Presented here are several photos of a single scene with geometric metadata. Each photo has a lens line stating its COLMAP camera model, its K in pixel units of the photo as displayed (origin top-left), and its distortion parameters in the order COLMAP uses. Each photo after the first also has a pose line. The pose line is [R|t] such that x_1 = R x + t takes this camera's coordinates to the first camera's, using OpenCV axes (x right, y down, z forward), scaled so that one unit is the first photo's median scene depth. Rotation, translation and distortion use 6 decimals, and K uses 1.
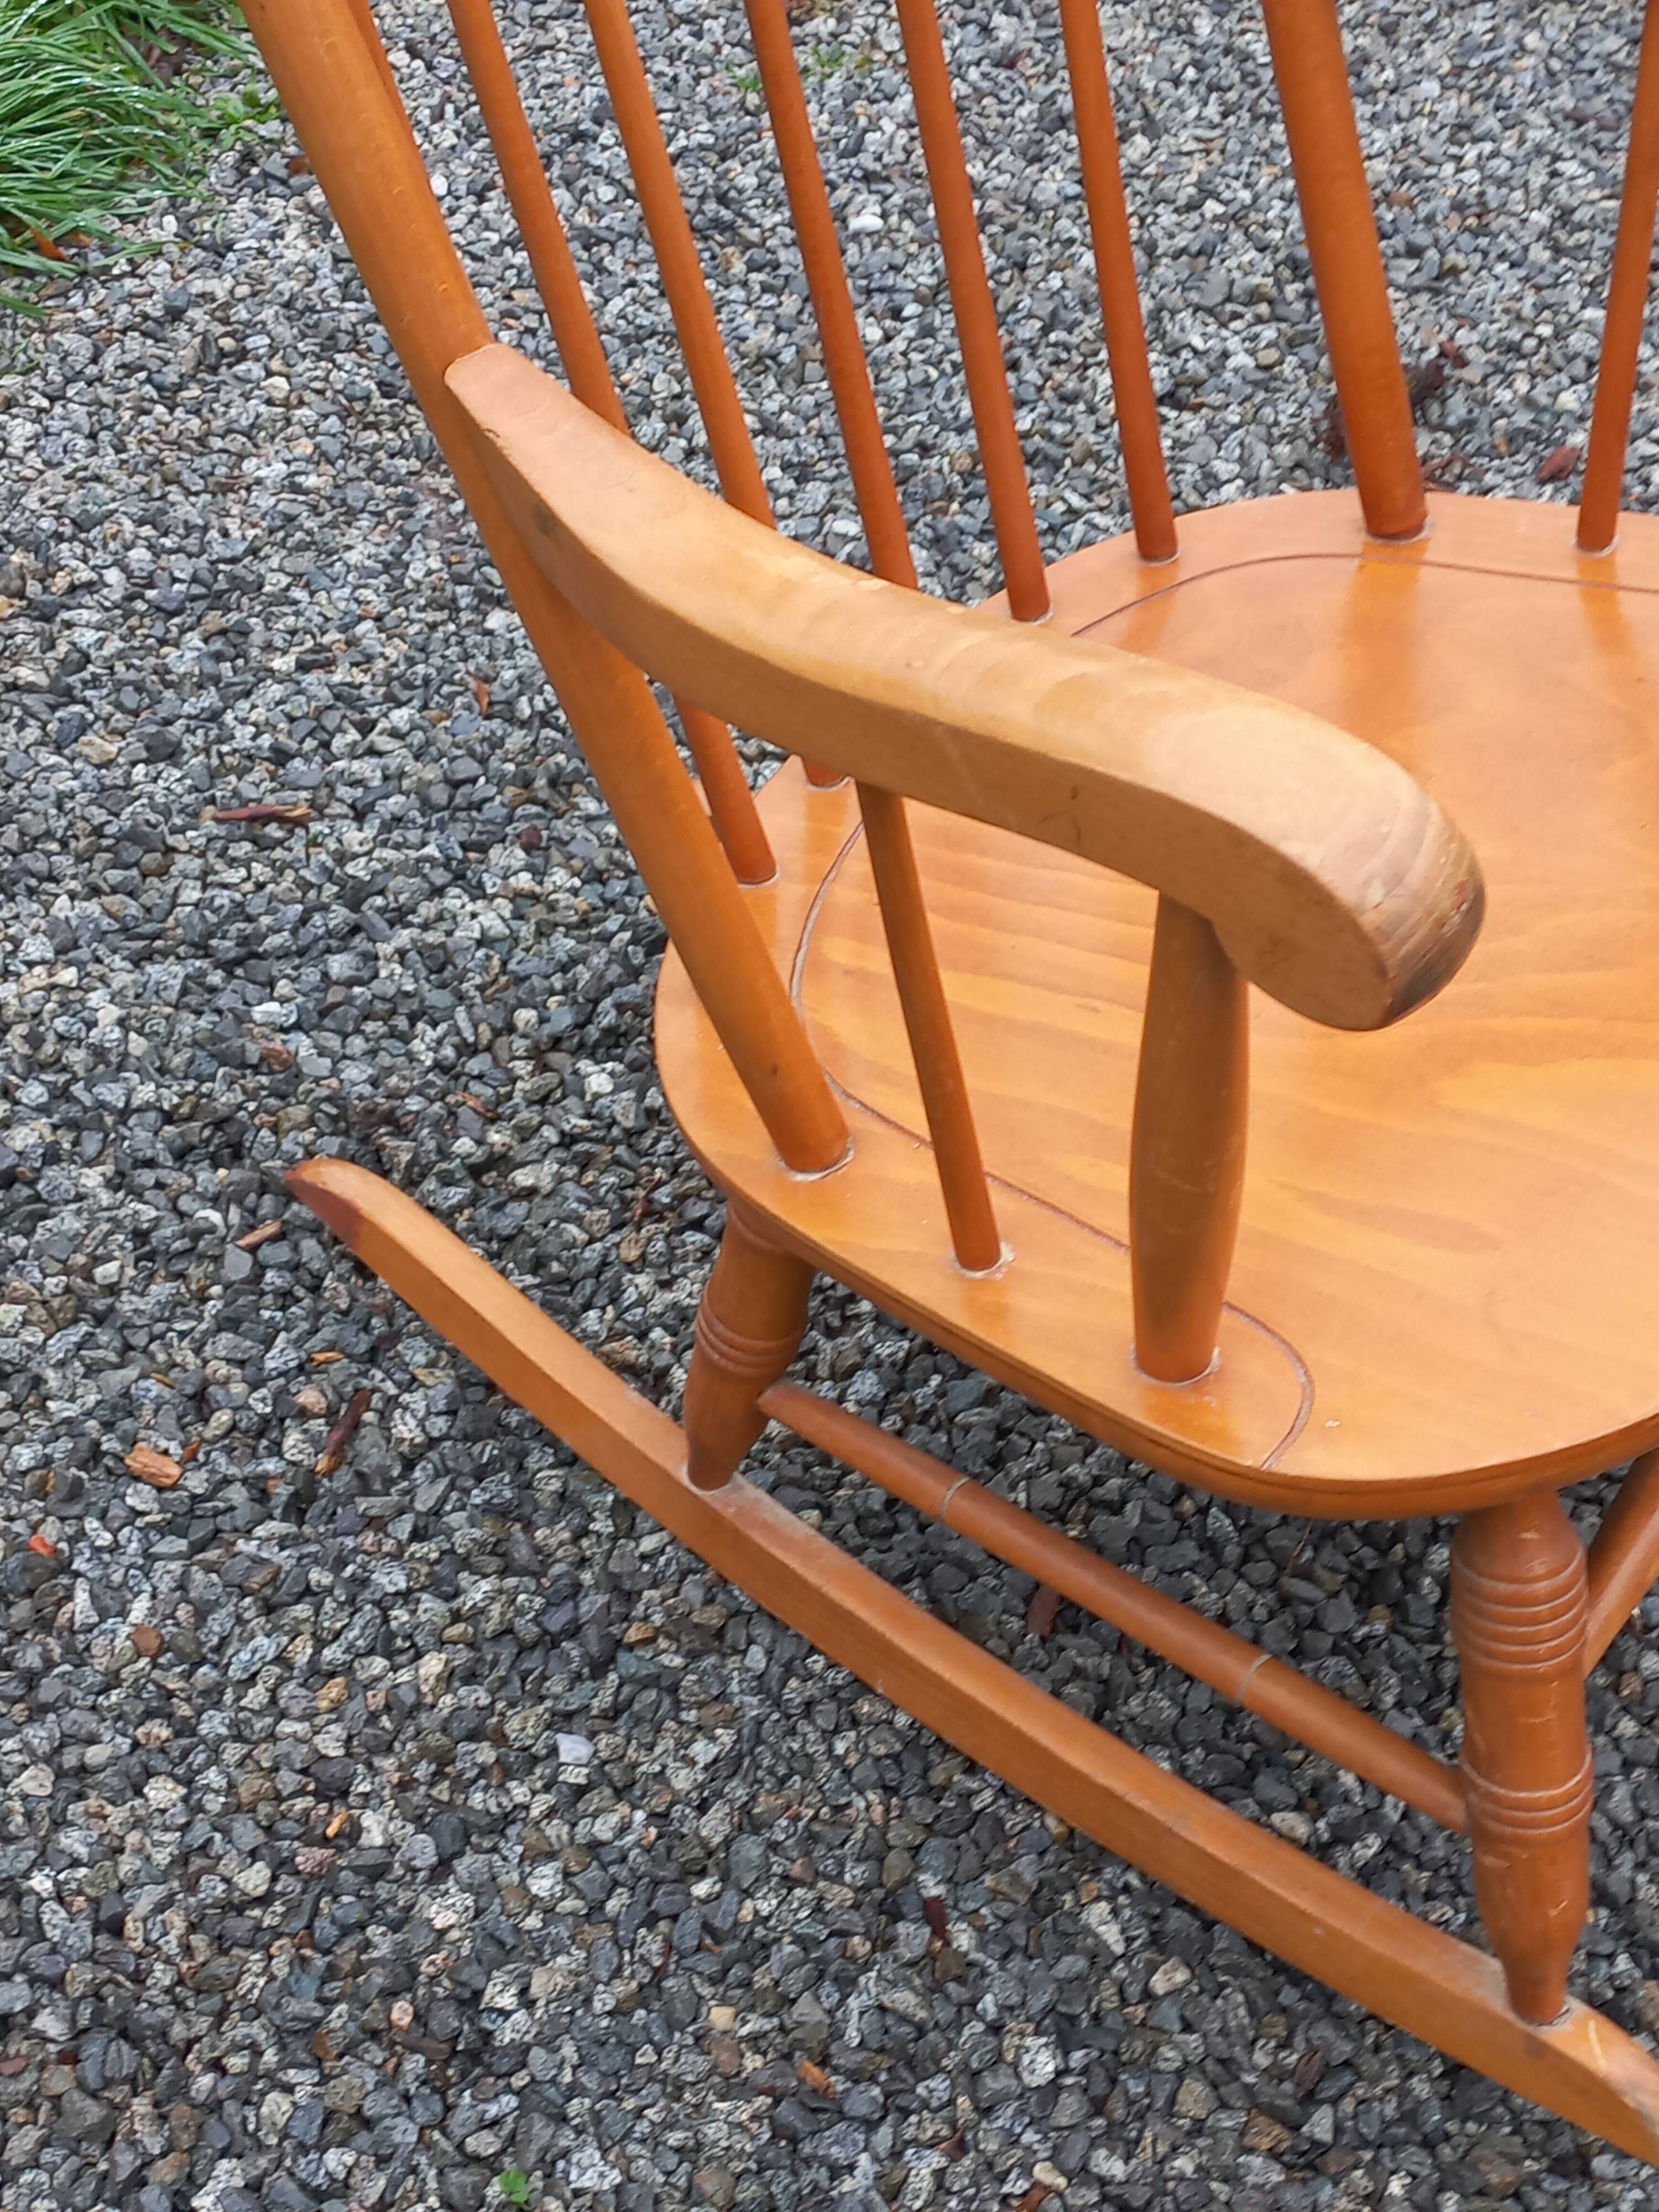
lens RADIAL K [[3126.1, 0, 842.8], [0, 3126.1, 1110.3], [0, 0, 1]] dist [0.082598, 0.000000]
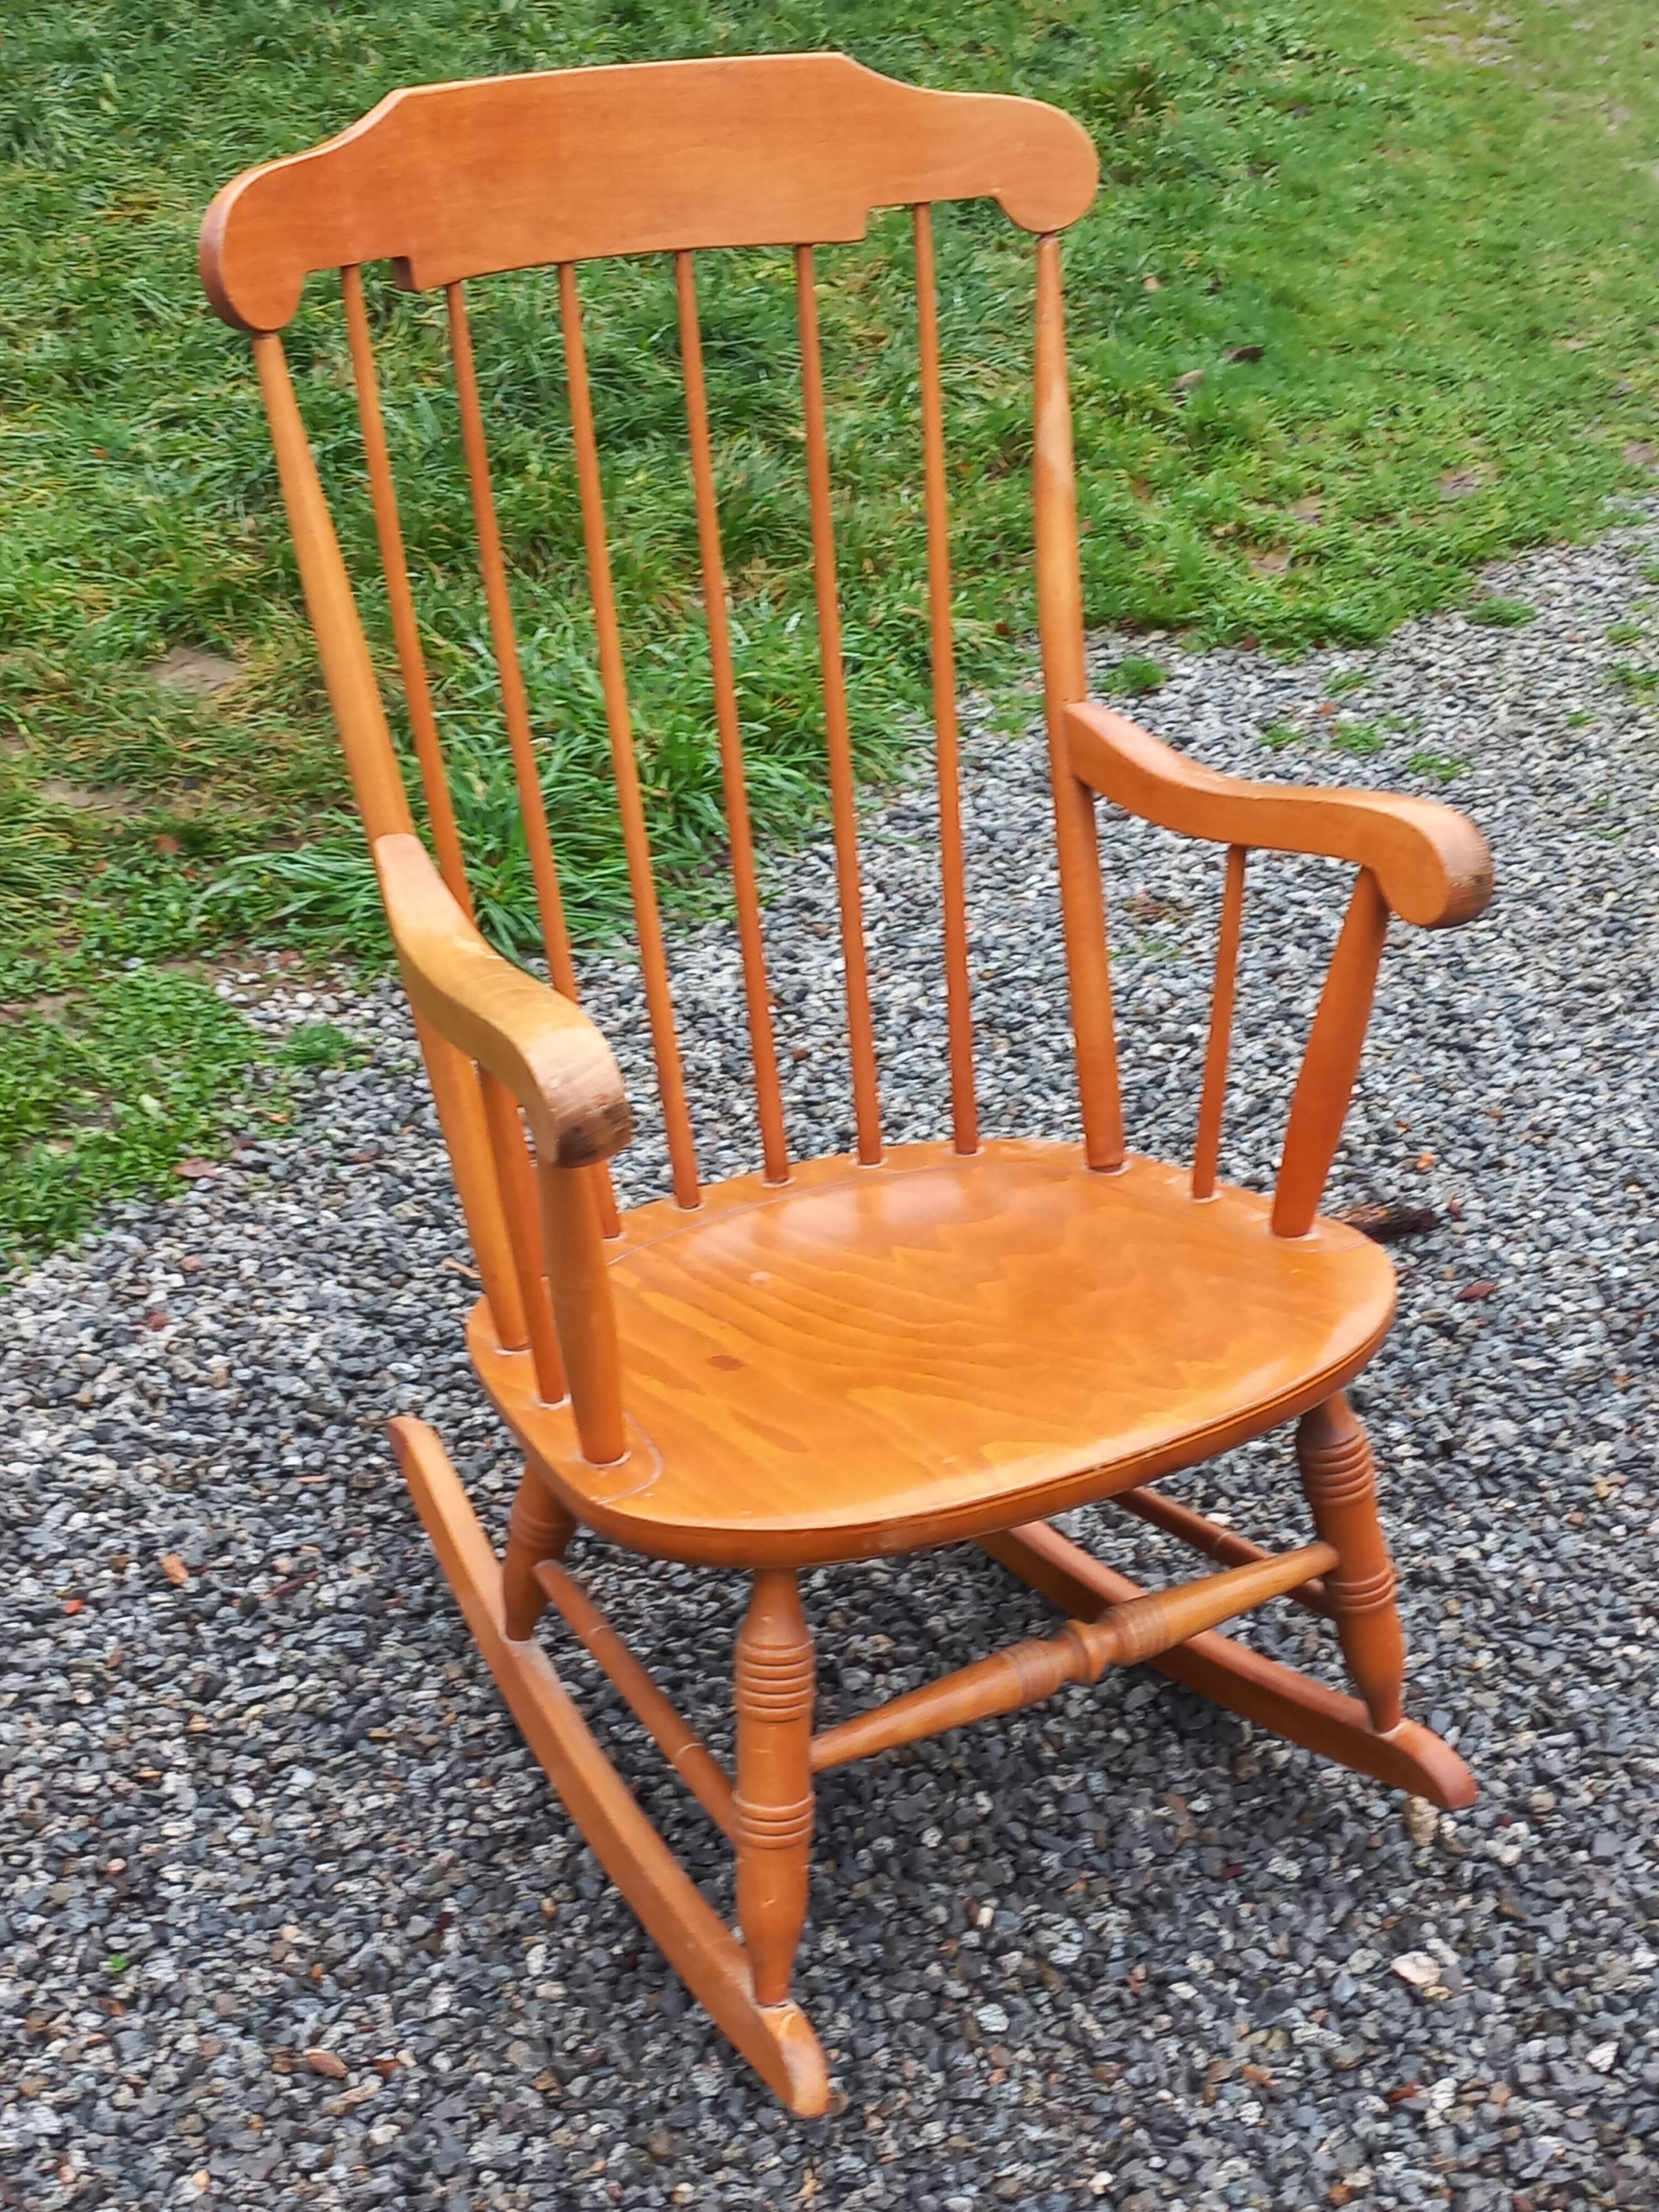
lens RADIAL K [[3126.1, 0, 816.7], [0, 3126.1, 1089.1], [0, 0, 1]] dist [0.082598, 0.000000]
pose [[0.914529, 0.209544, -0.346018, 0.506895], [-0.306312, 0.917416, -0.254011, 0.171657], [0.264216, 0.338290, 0.903189, -0.376168]]
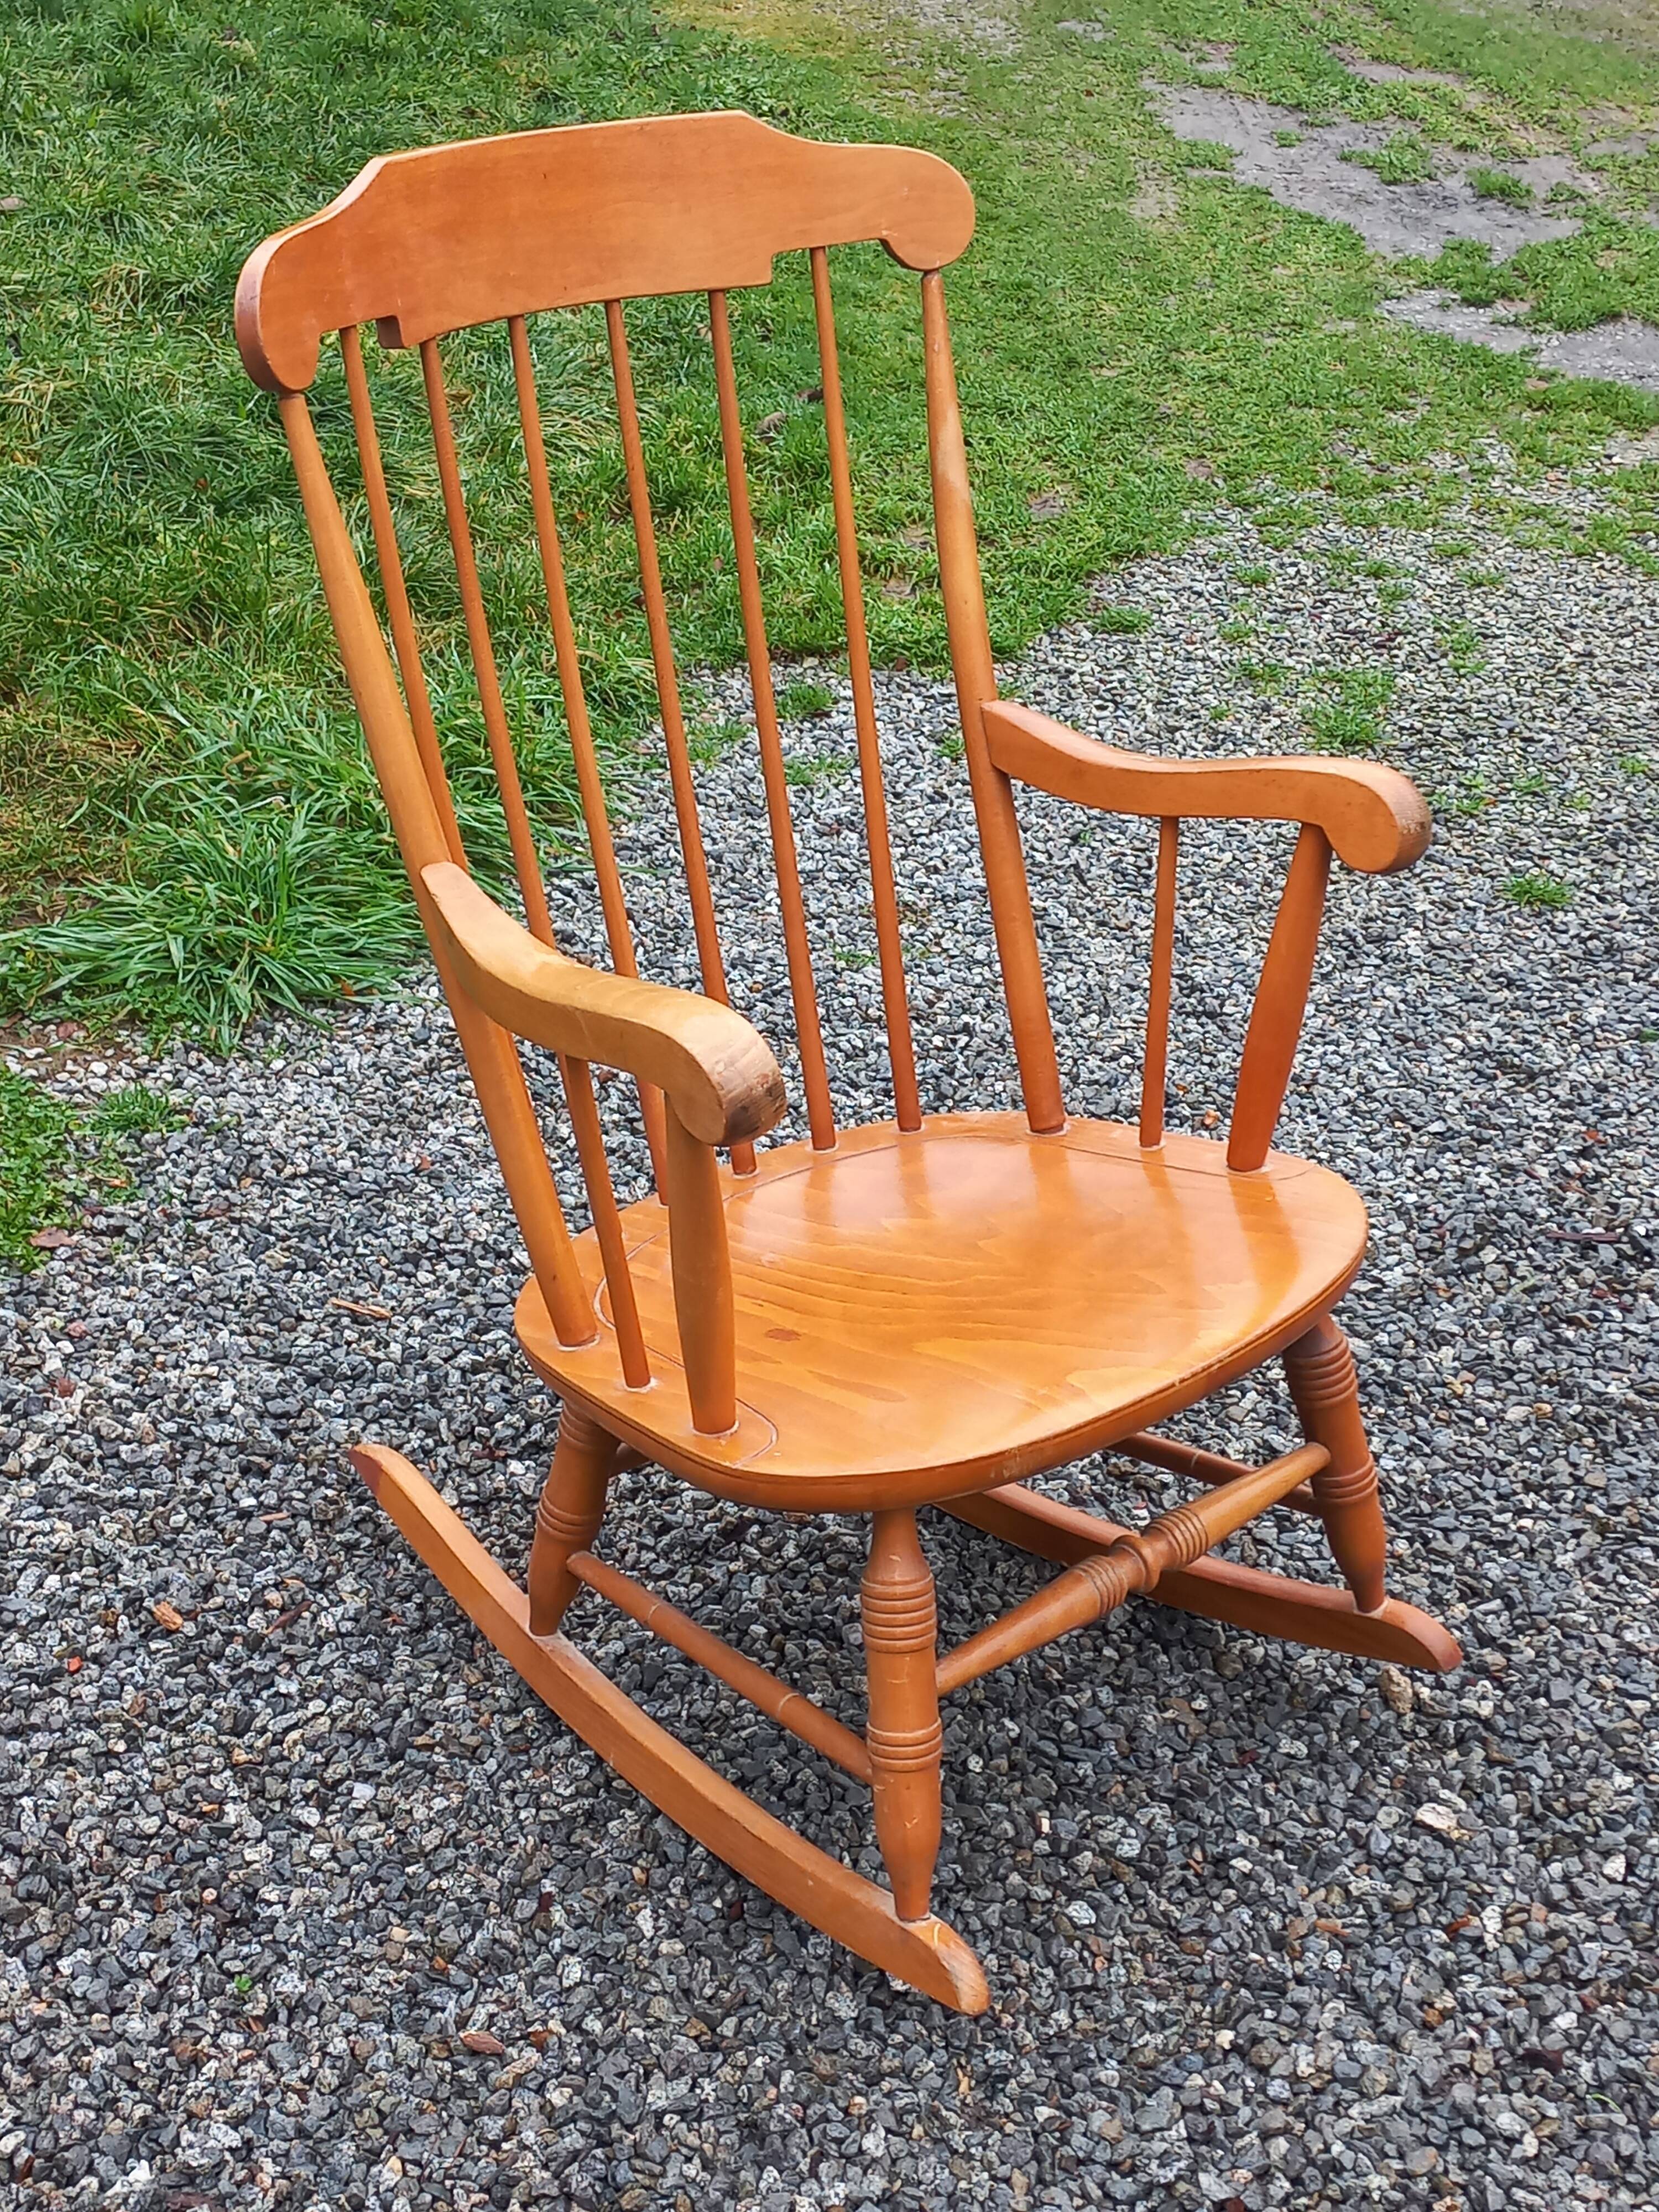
lens RADIAL K [[3126.1, 0, 820.6], [0, 3126.1, 1097.5], [0, 0, 1]] dist [0.082598, 0.000000]
pose [[0.978683, 0.114845, -0.170265, 0.308751], [-0.164355, 0.935096, -0.313979, 0.278128], [0.123156, 0.335270, 0.934038, -0.482630]]
